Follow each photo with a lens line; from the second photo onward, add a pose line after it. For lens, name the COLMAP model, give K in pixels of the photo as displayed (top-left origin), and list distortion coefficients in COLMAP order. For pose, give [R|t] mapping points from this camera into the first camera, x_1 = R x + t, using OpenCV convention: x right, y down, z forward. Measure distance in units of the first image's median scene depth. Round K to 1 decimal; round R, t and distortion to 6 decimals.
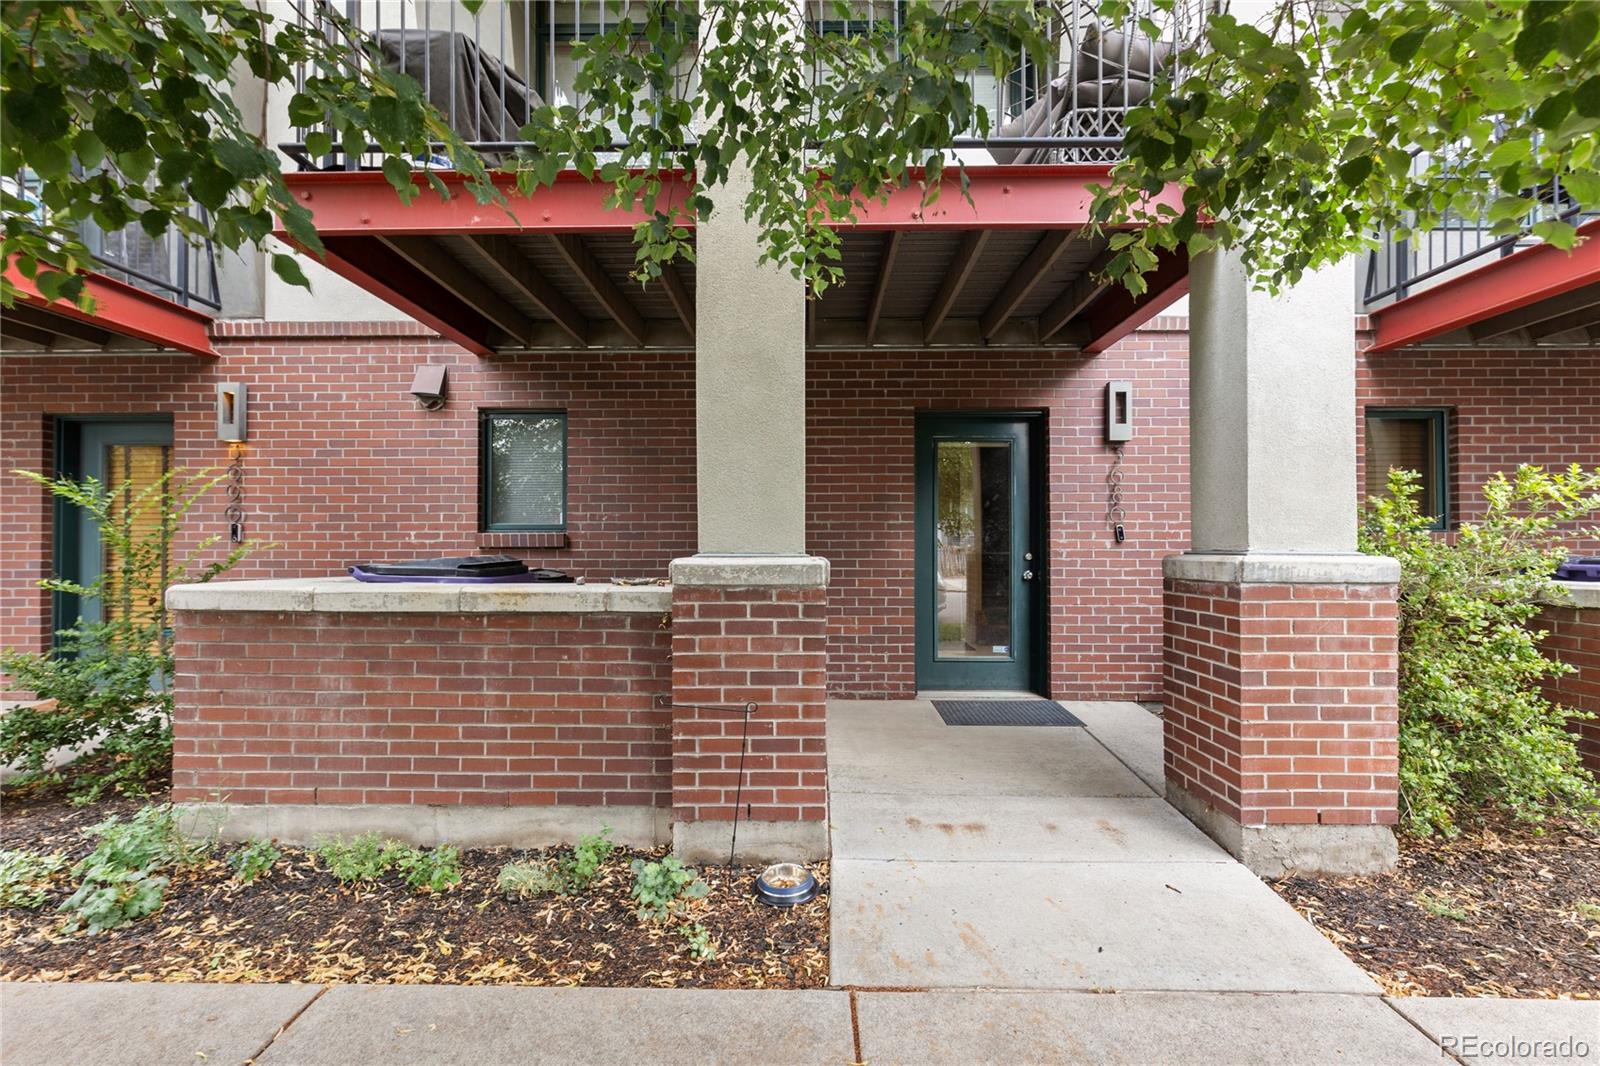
lens RADIAL K [[731.4, 0, 802.6], [0, 731.4, 538.3], [0, 0, 1]] dist [-0.002462, 0.000364]
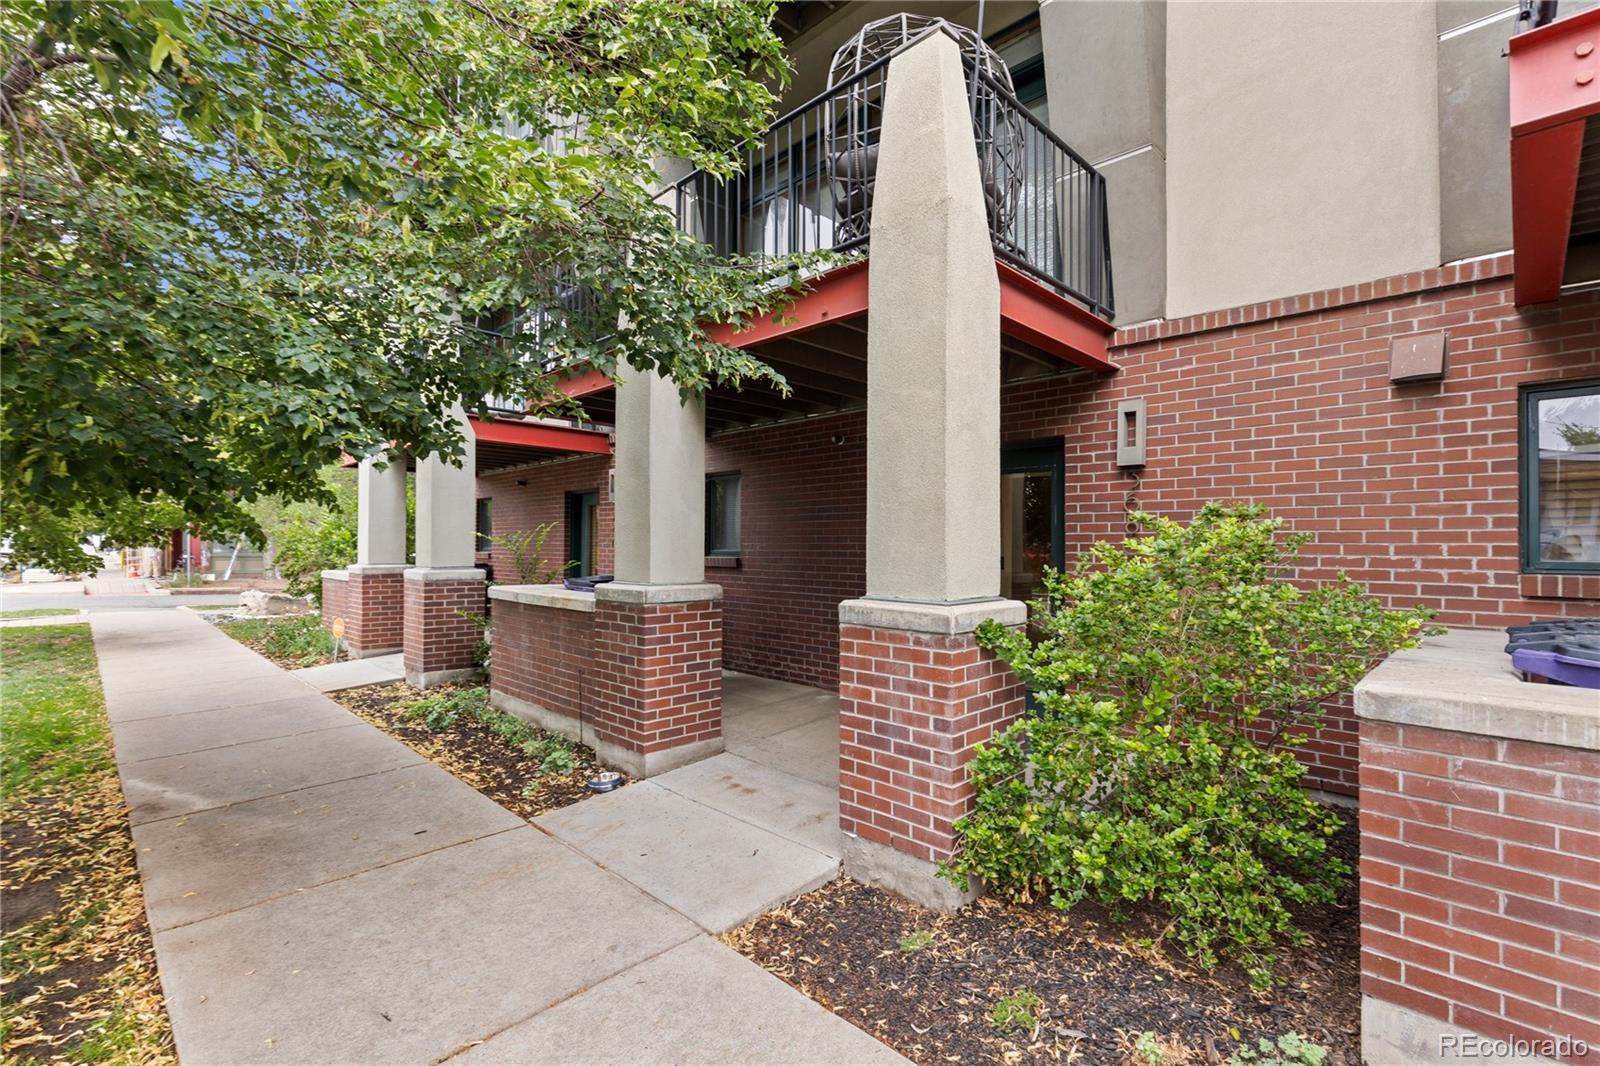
lens RADIAL K [[731.4, 0, 810.9], [0, 731.4, 535.8], [0, 0, 1]] dist [-0.002462, 0.000364]
pose [[0.718717, -0.007078, -0.695267, 1.388696], [0.001732, 0.999963, -0.008390, -0.069004], [0.695301, 0.004826, 0.718703, 0.121093]]
